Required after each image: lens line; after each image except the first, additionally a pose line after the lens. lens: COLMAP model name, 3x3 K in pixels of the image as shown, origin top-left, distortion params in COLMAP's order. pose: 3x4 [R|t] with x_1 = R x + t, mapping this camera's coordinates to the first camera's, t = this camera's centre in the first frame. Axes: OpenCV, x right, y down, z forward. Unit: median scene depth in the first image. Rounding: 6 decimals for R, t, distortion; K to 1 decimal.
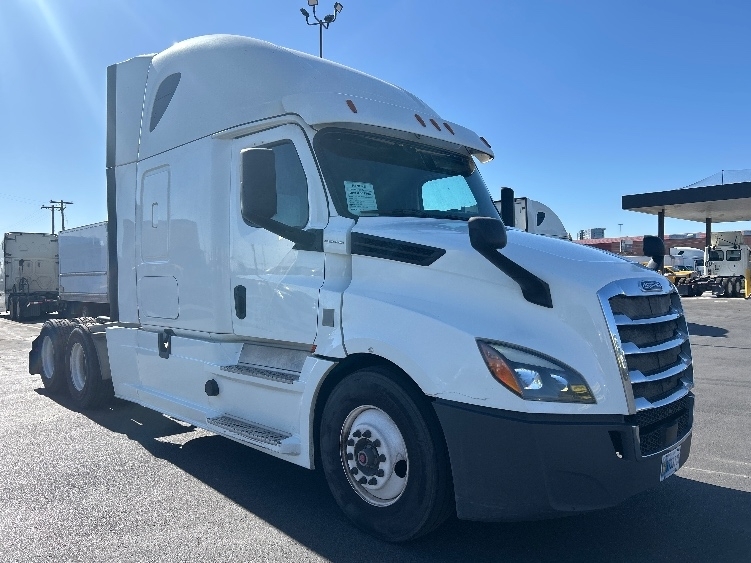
lens RADIAL K [[555.0, 0, 375.5], [0, 555.0, 281.5], [0, 0, 1]] dist [-0.005168, -0.002290]
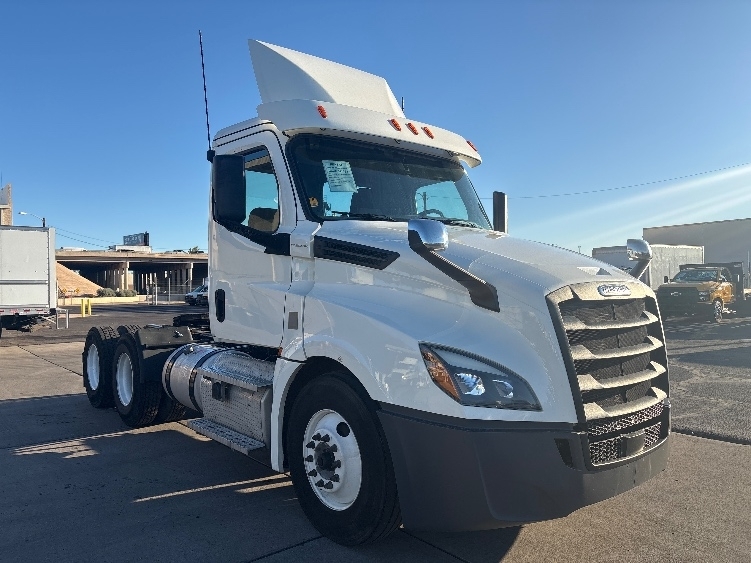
lens RADIAL K [[555.0, 0, 375.5], [0, 555.0, 281.5], [0, 0, 1]] dist [-0.005168, -0.002290]
pose [[0.997729, 0.001253, -0.067338, 0.145038], [-0.002149, 0.999910, -0.013230, 0.006602], [0.067315, 0.013345, 0.997643, 0.006566]]
